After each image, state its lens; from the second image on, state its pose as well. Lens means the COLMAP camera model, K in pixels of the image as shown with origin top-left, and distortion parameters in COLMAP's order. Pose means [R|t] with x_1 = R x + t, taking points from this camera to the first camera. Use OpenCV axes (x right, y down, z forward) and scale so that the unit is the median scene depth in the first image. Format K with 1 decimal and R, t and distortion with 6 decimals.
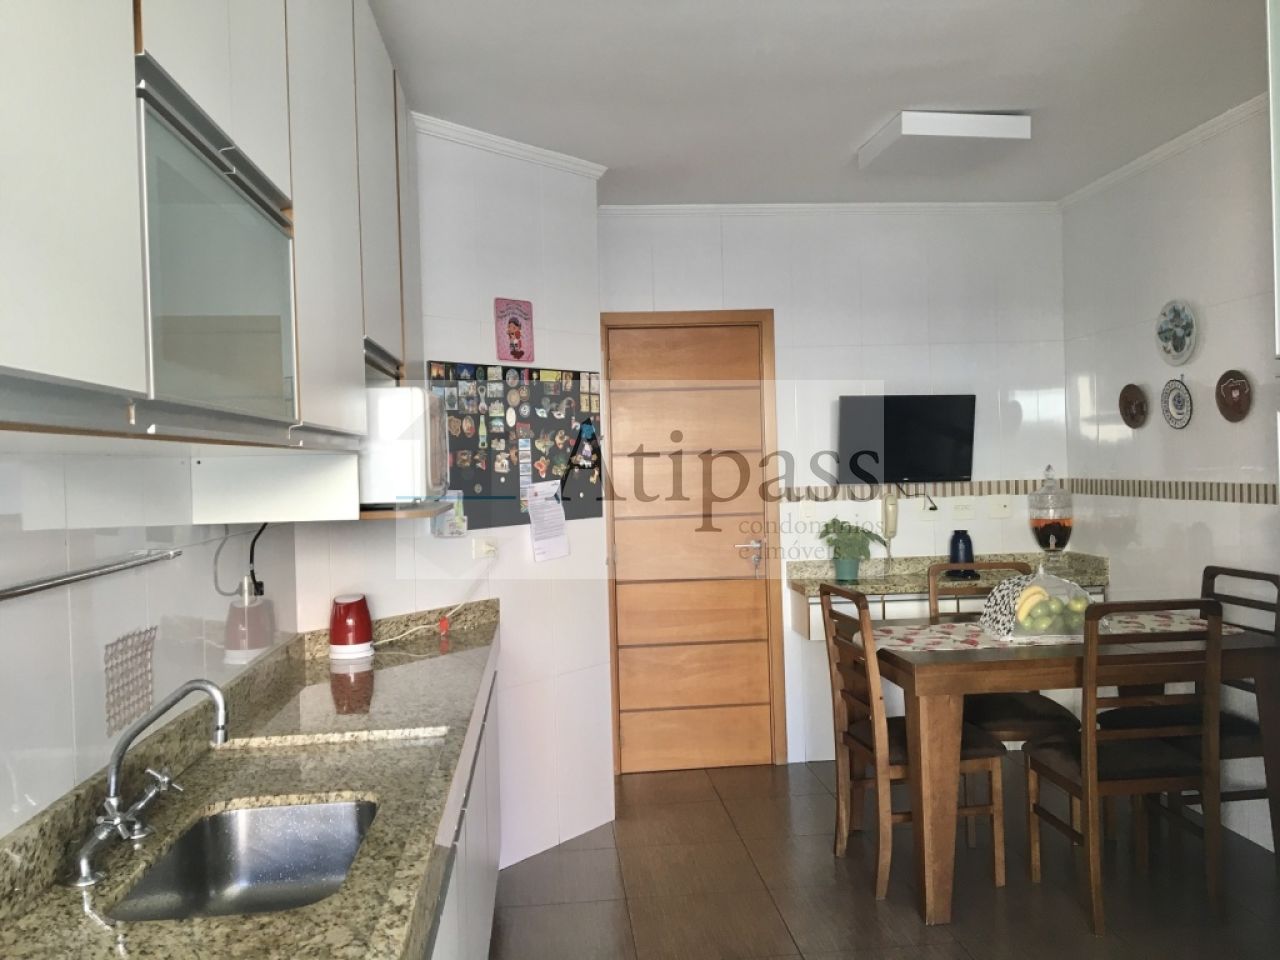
lens RADIAL K [[1088.8, 0, 640.0], [0, 1088.8, 480.0], [0, 0, 1]] dist [0.085570, -0.123931]
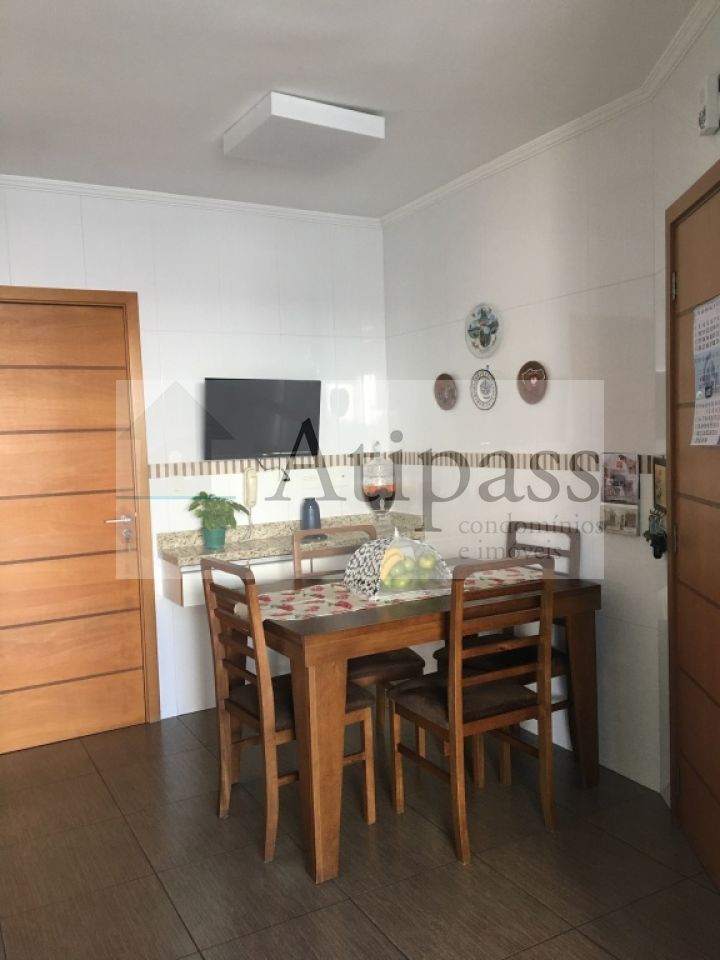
lens RADIAL K [[816.6, 0, 369.2], [0, 816.6, 483.8], [0, 0, 1]] dist [0.085570, -0.123931]
pose [[0.913639, -0.029521, 0.405452, 0.000290], [0.015099, 0.999136, 0.038725, -0.001773], [-0.406245, -0.029259, 0.913296, 0.220538]]
